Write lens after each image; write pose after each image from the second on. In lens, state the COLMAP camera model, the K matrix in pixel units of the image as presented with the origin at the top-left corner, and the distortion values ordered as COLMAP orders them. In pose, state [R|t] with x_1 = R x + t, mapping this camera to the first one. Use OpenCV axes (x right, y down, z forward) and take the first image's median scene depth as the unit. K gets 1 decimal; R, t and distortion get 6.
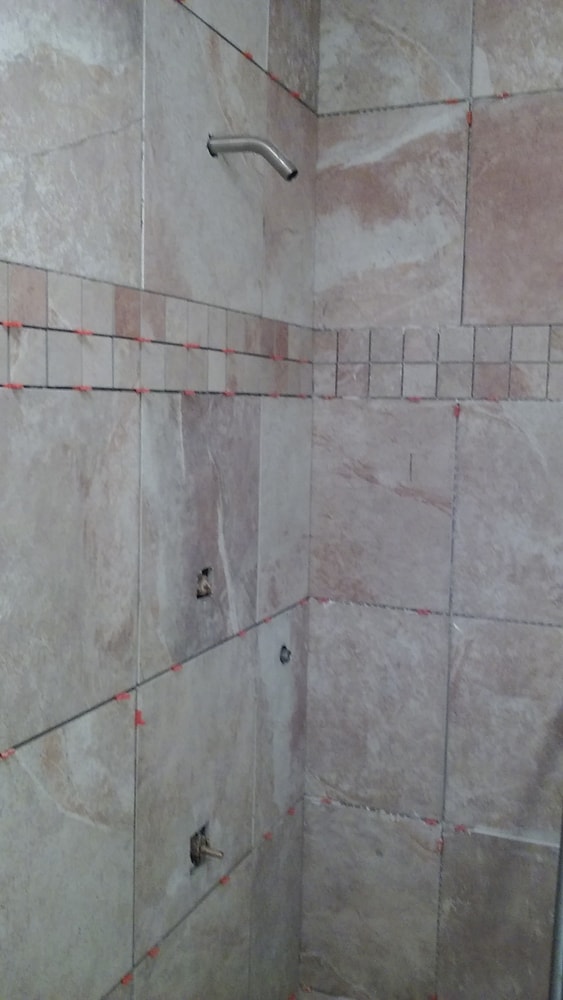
lens RADIAL K [[983.5, 0, 281.7], [0, 983.5, 499.6], [0, 0, 1]] dist [-0.026339, 0.000000]
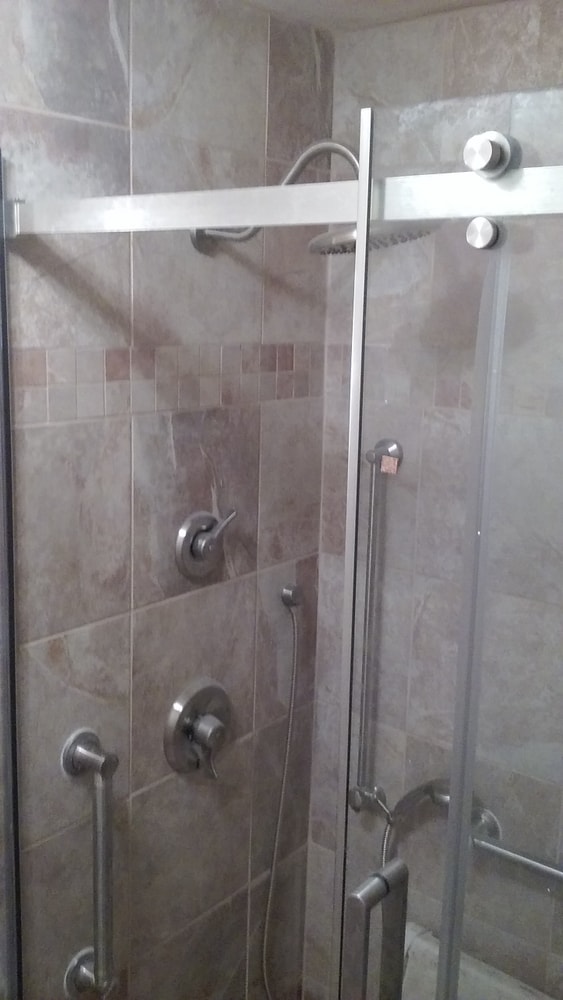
lens RADIAL K [[983.5, 0, 281.1], [0, 983.5, 500.4], [0, 0, 1]] dist [-0.026339, 0.000000]
pose [[0.956371, 0.060935, -0.285728, 0.478106], [-0.032157, 0.994021, 0.104350, -0.137854], [0.290378, -0.090609, 0.952612, -0.337402]]
